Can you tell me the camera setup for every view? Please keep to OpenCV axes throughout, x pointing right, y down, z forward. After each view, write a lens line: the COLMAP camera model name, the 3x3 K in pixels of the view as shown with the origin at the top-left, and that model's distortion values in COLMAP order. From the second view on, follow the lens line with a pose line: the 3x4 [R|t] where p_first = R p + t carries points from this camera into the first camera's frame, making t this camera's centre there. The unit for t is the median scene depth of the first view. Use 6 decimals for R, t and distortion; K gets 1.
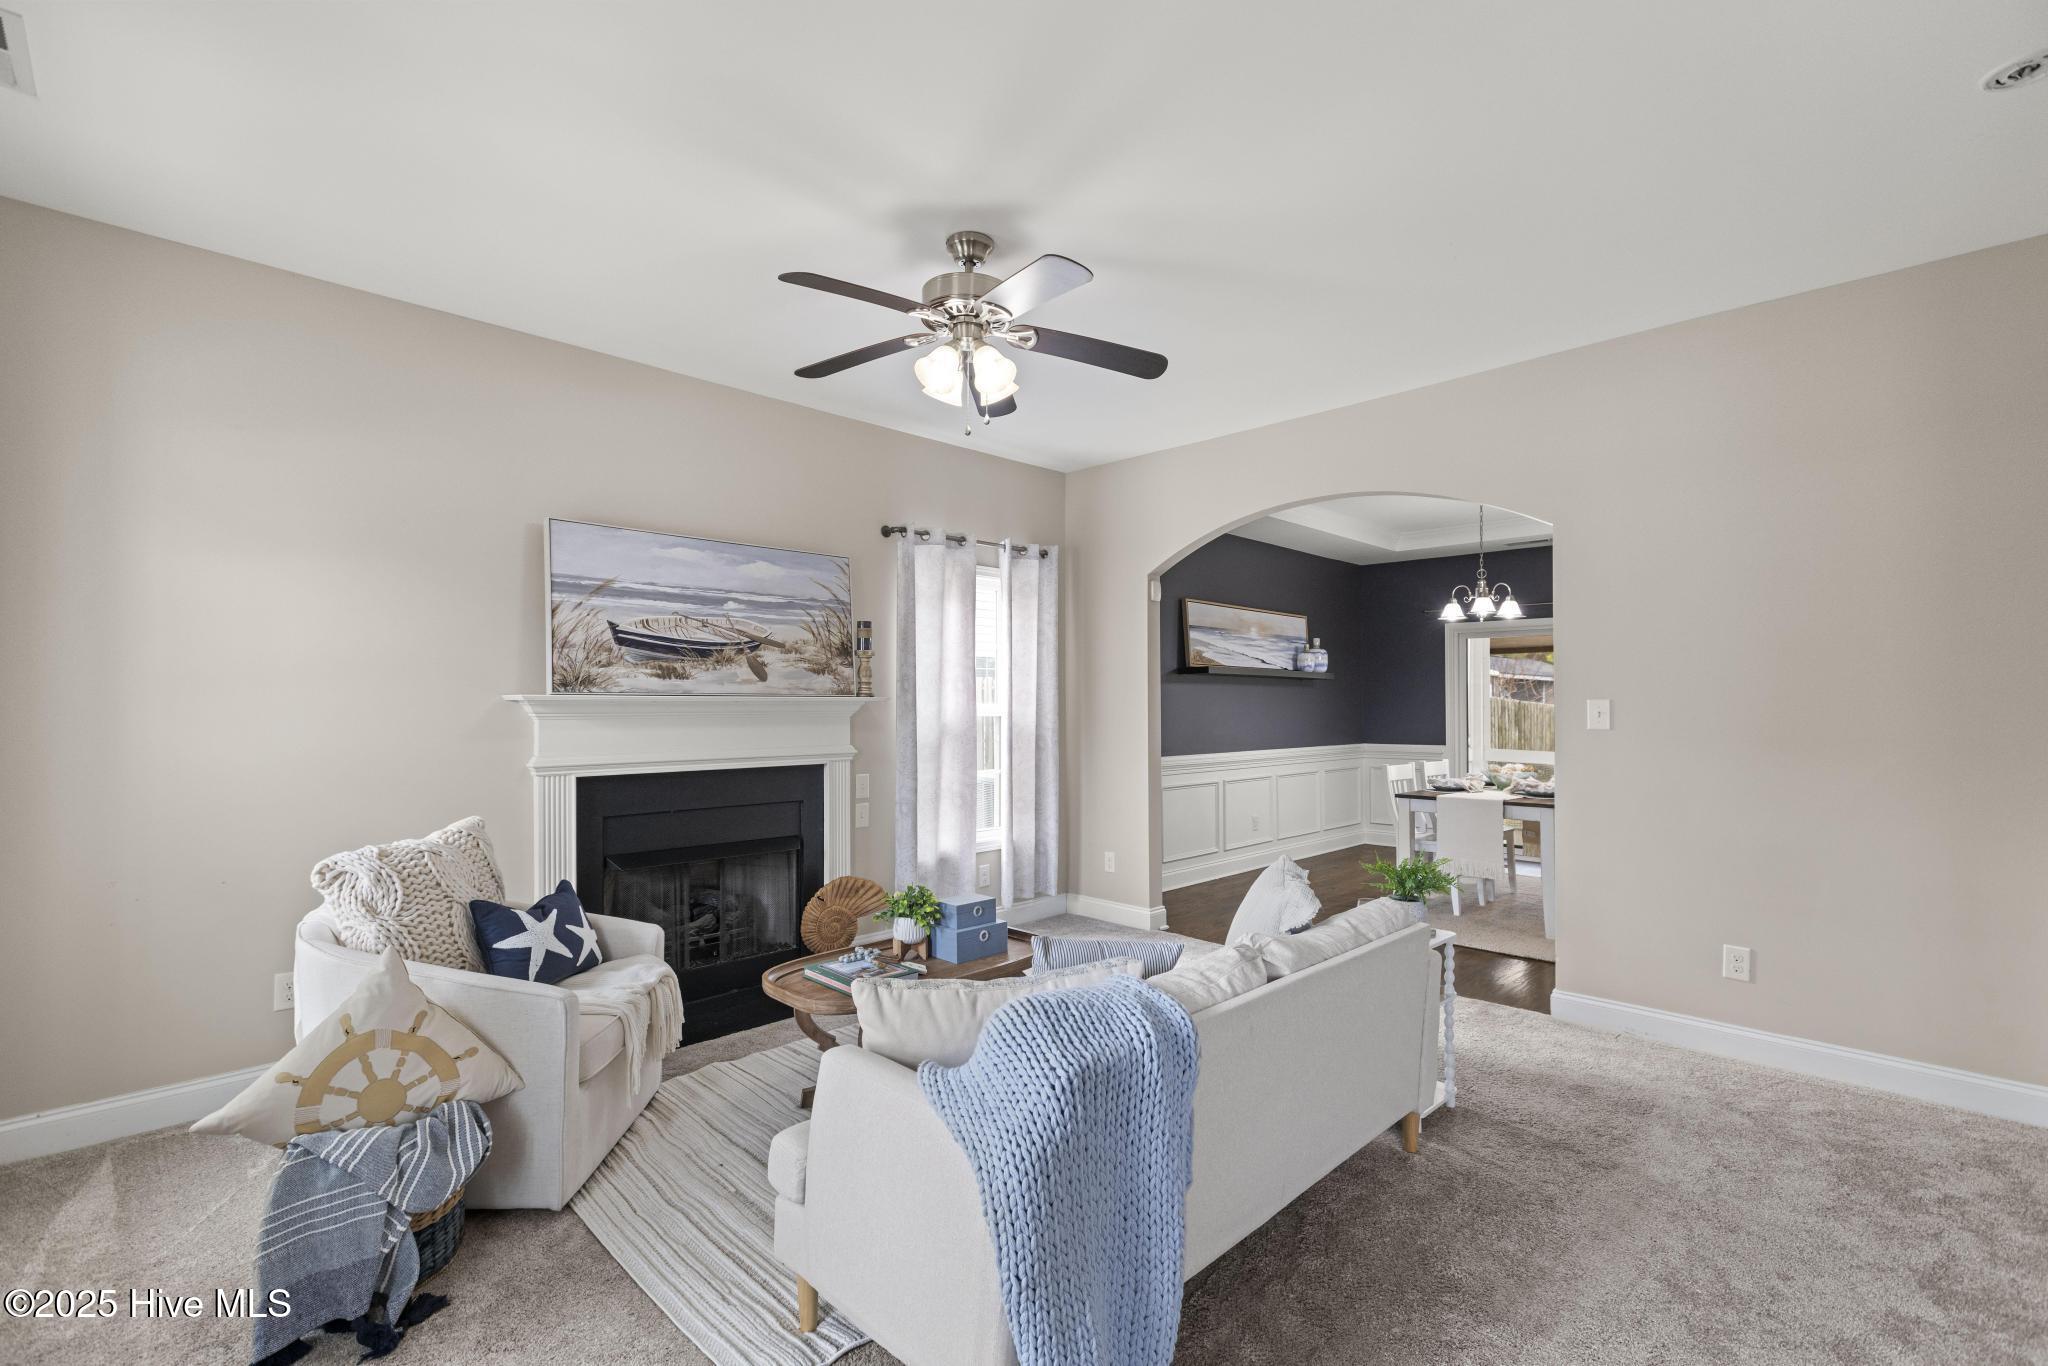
lens RADIAL K [[912.8, 0, 1026.0], [0, 912.8, 699.4], [0, 0, 1]] dist [0.000154, 0.000690]
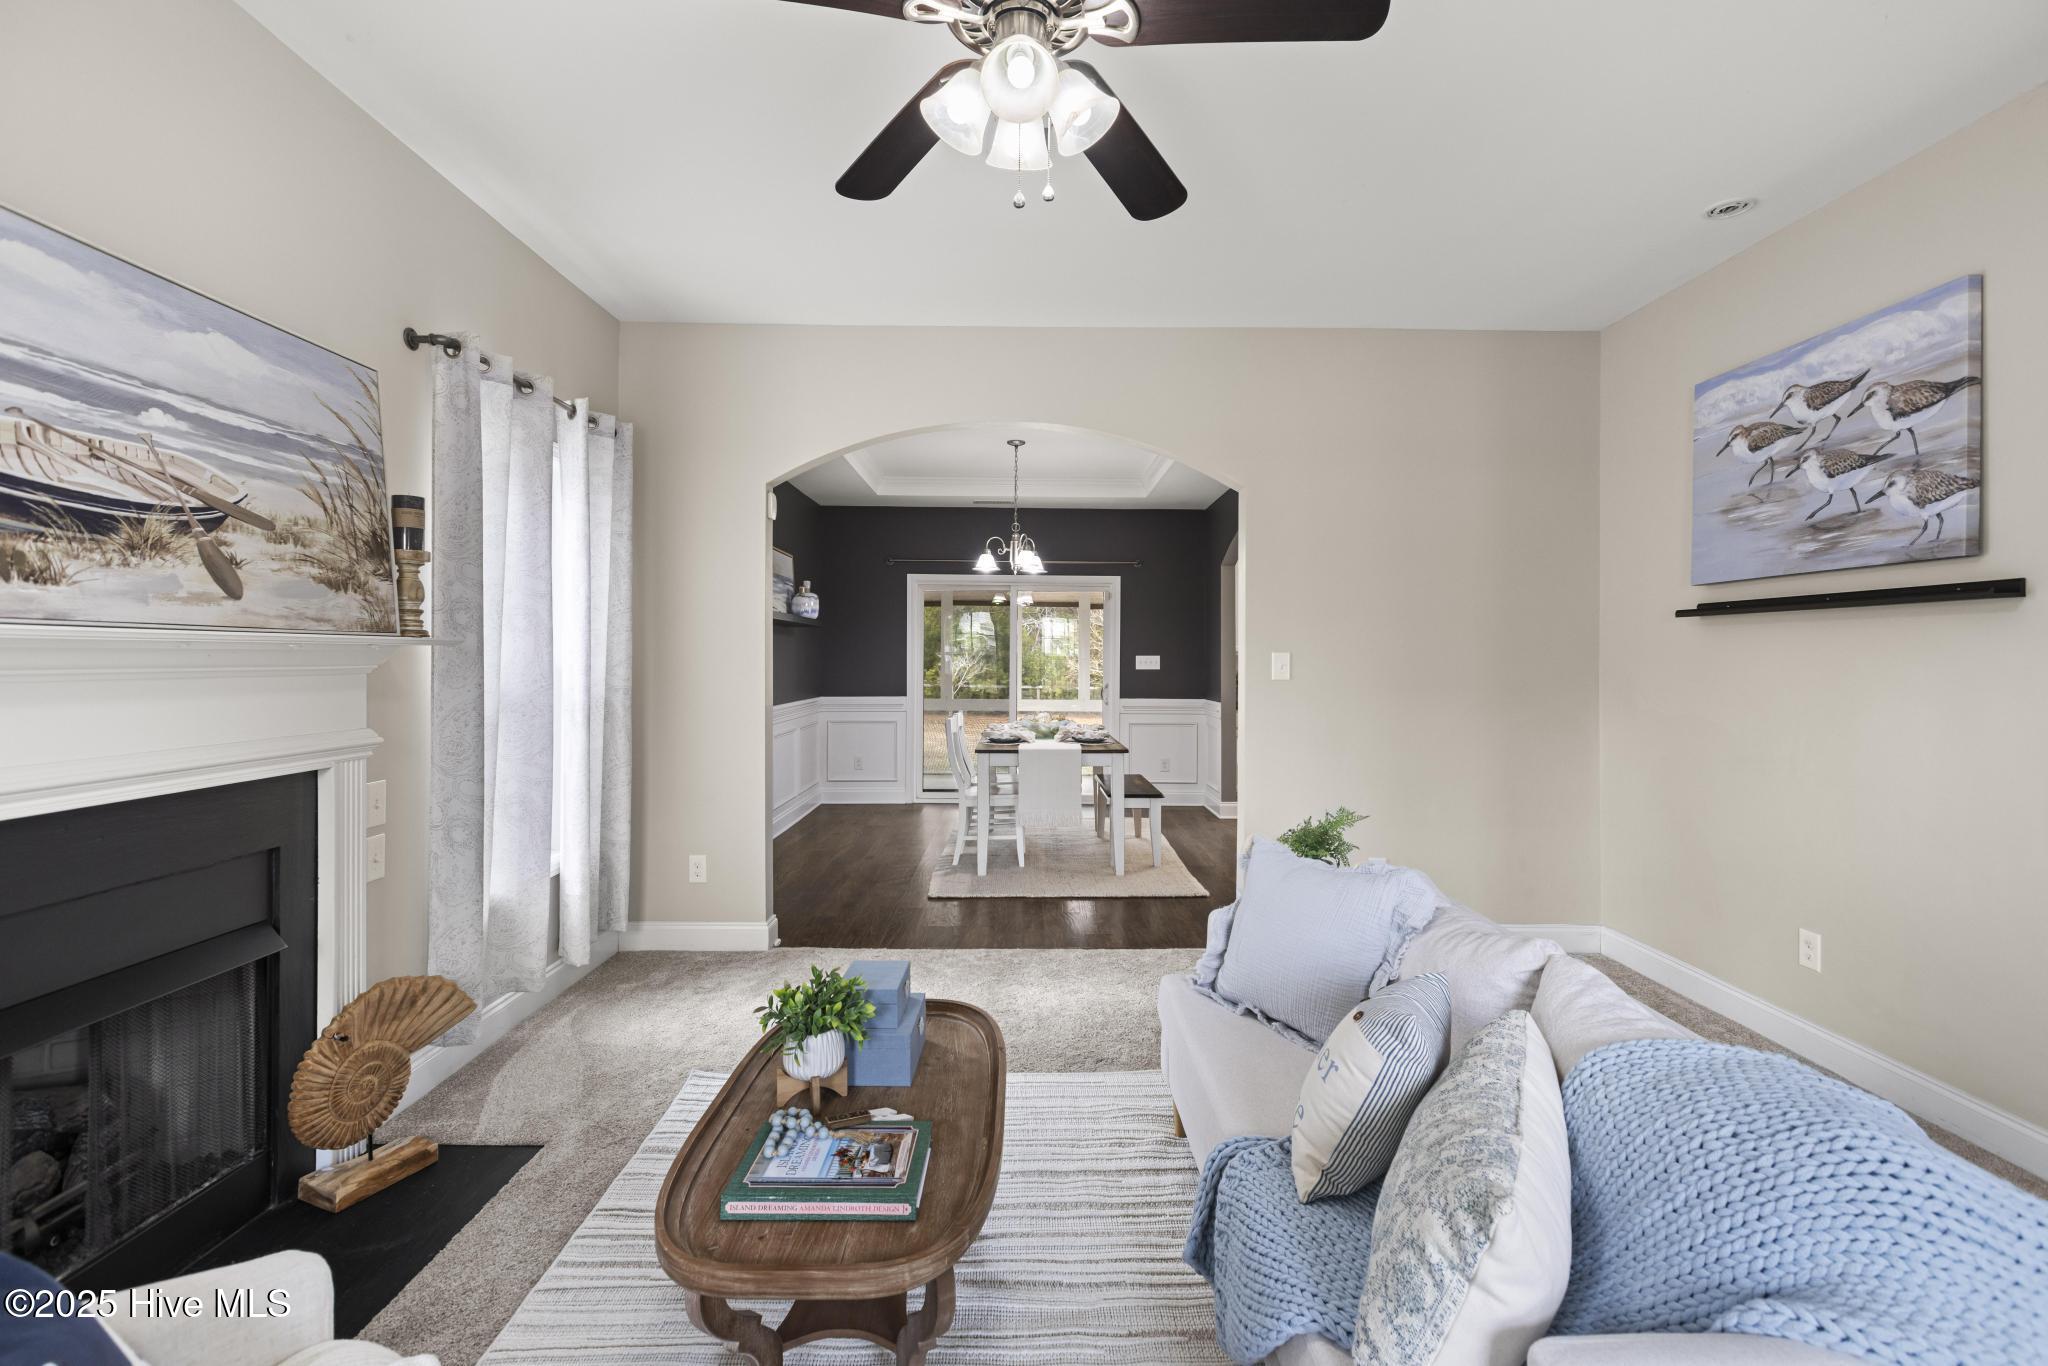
lens RADIAL K [[927.1, 0, 1030.1], [0, 927.1, 657.9], [0, 0, 1]] dist [0.001419, 0.001056]
pose [[0.694032, 0.002825, 0.719939, -0.330467], [-0.009724, 0.999938, 0.005450, 0.002939], [-0.719878, -0.010784, 0.694016, 0.374806]]
